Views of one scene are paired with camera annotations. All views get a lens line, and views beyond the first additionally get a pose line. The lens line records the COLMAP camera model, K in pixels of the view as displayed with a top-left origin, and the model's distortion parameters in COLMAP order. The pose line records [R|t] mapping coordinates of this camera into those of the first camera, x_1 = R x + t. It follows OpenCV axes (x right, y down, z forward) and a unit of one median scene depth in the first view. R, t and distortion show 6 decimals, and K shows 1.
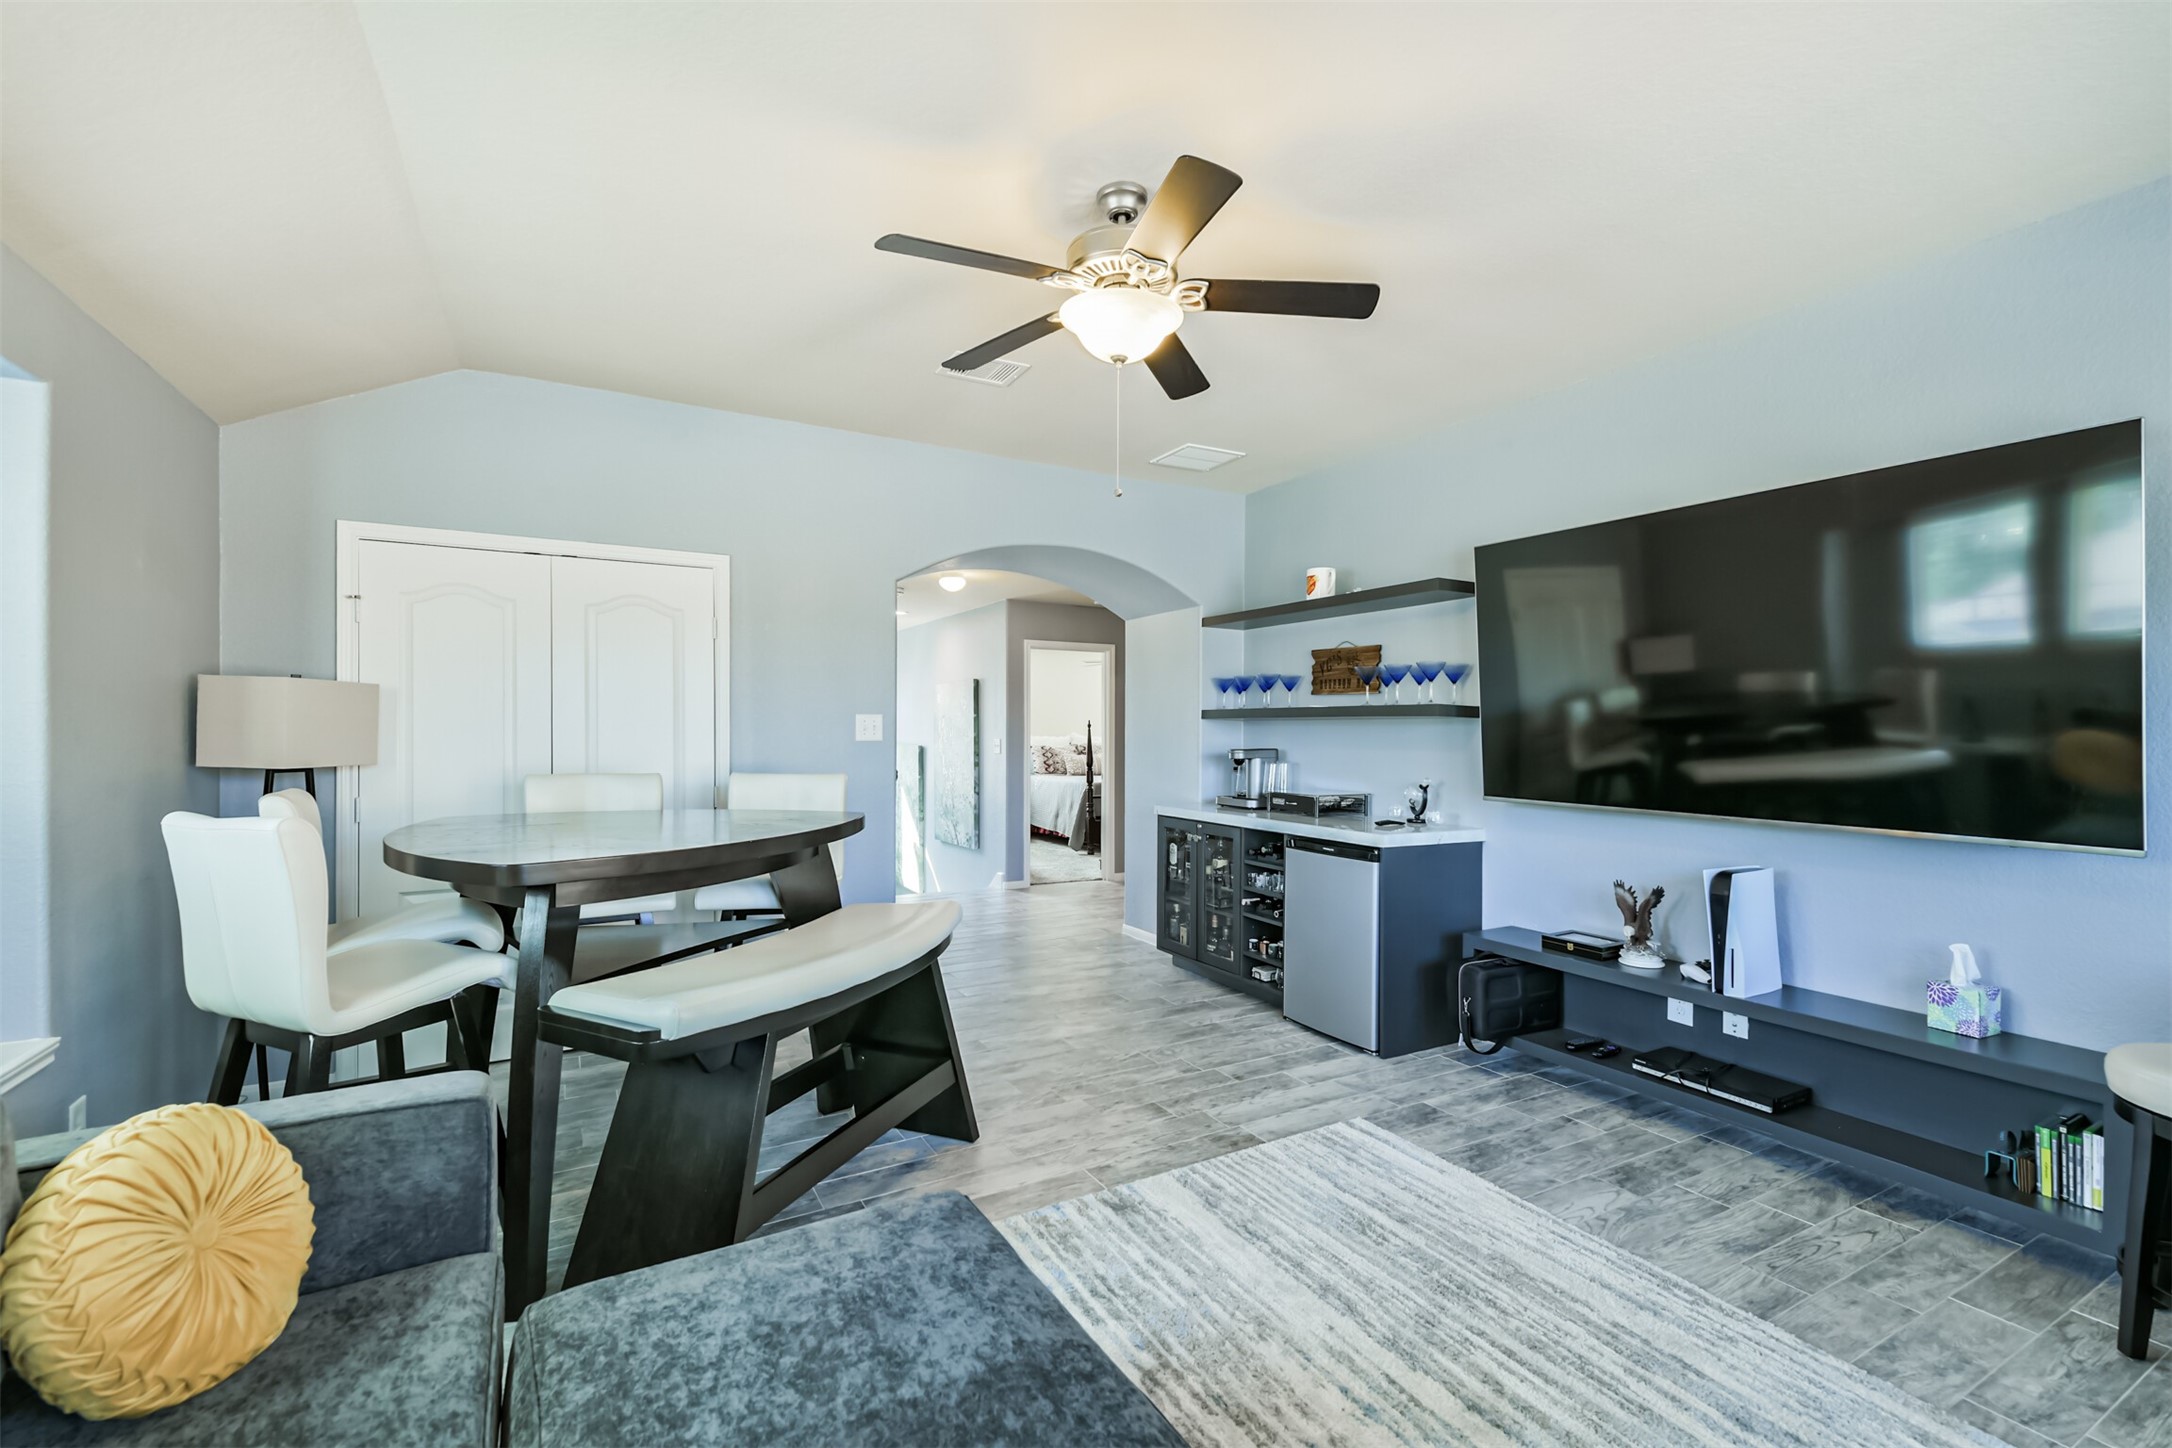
lens RADIAL K [[935.7, 0, 1083.6], [0, 935.7, 725.8], [0, 0, 1]] dist [0.016078, -0.005567]
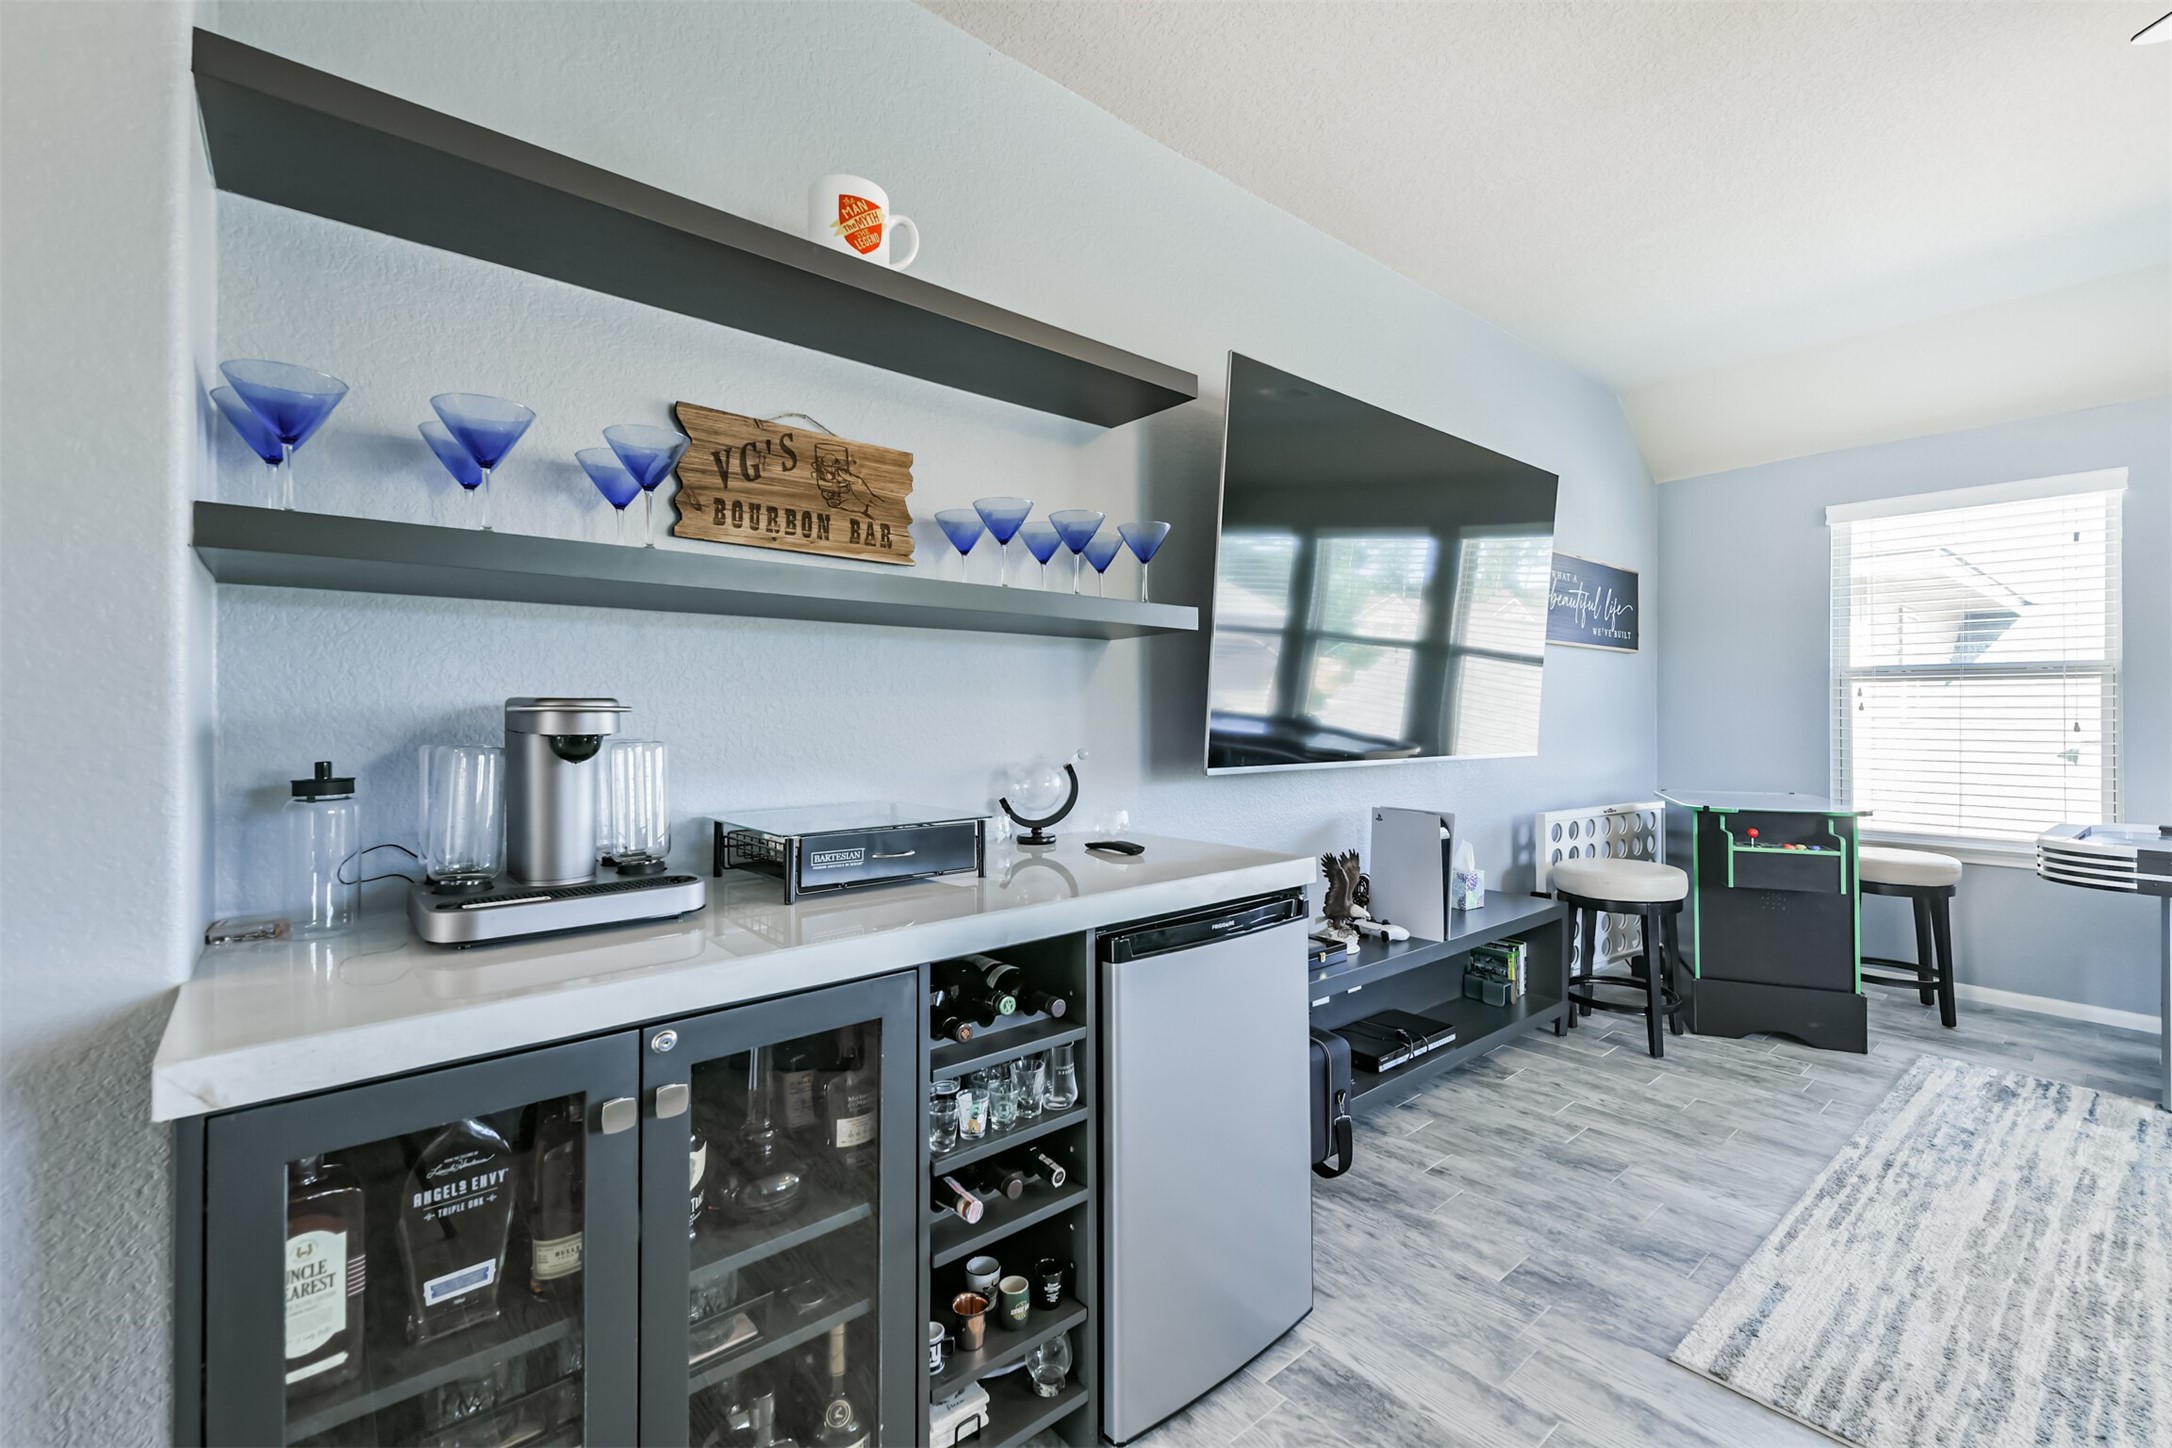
lens RADIAL K [[935.7, 0, 1080.9], [0, 935.7, 706.6], [0, 0, 1]] dist [0.016078, -0.005567]
pose [[-0.196946, -0.006502, 0.980393, -0.184667], [-0.003766, 0.999976, 0.005876, 0.041121], [-0.980407, -0.002535, -0.196965, 1.531225]]
